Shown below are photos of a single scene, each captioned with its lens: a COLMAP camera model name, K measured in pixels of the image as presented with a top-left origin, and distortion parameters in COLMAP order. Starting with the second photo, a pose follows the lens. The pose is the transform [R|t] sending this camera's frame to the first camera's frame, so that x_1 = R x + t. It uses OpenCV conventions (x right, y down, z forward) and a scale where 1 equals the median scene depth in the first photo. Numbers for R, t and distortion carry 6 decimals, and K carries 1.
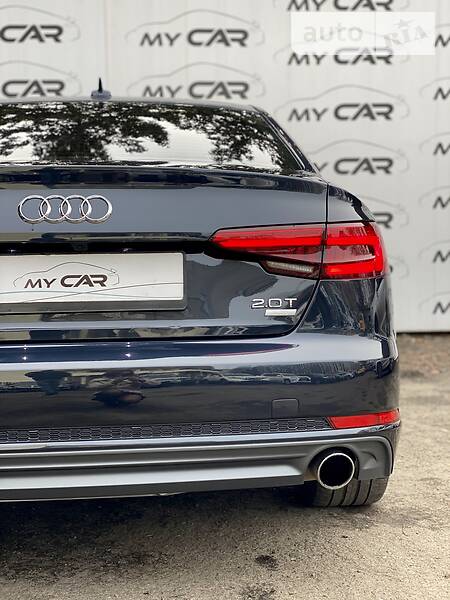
lens RADIAL K [[901.9, 0, 227.0], [0, 901.9, 296.0], [0, 0, 1]] dist [0.084922, 0.000000]
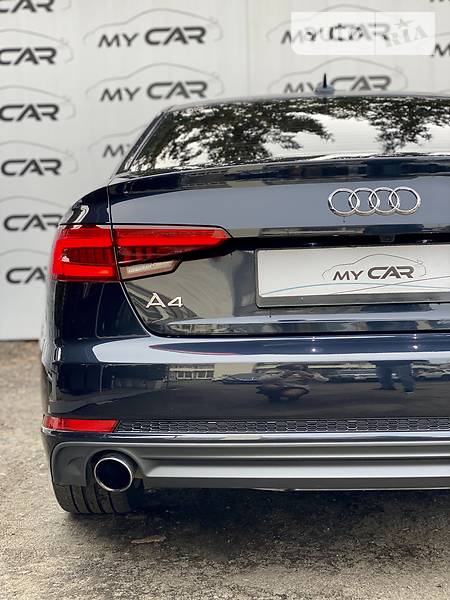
lens RADIAL K [[901.9, 0, 236.1], [0, 901.9, 286.2], [0, 0, 1]] dist [0.084922, 0.000000]
pose [[0.994510, -0.007951, -0.104338, -0.160147], [0.007221, 0.999947, -0.007375, 0.003286], [0.104391, 0.006581, 0.994515, -0.012859]]
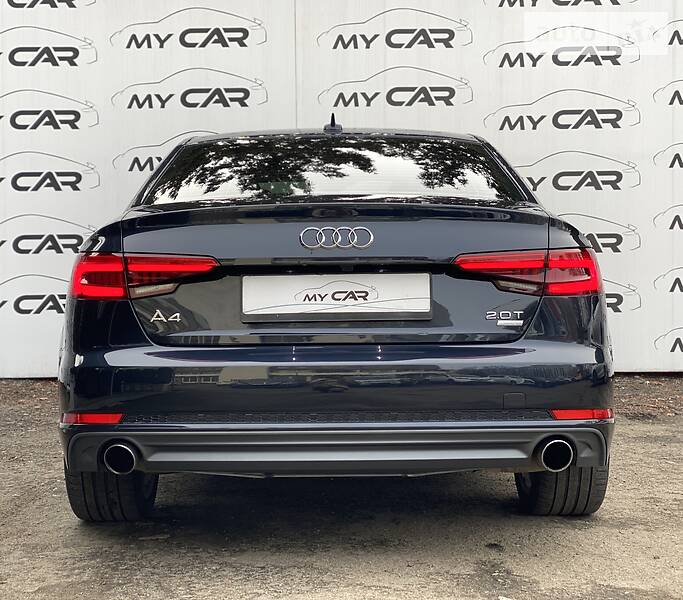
lens RADIAL K [[1127.1, 0, 329.1], [0, 1127.1, 283.5], [0, 0, 1]] dist [0.101862, 0.000000]
pose [[0.997047, 0.004124, -0.076688, -0.048753], [-0.007627, 0.998938, -0.045442, 0.026339], [0.076419, 0.045893, 0.996019, -0.388979]]
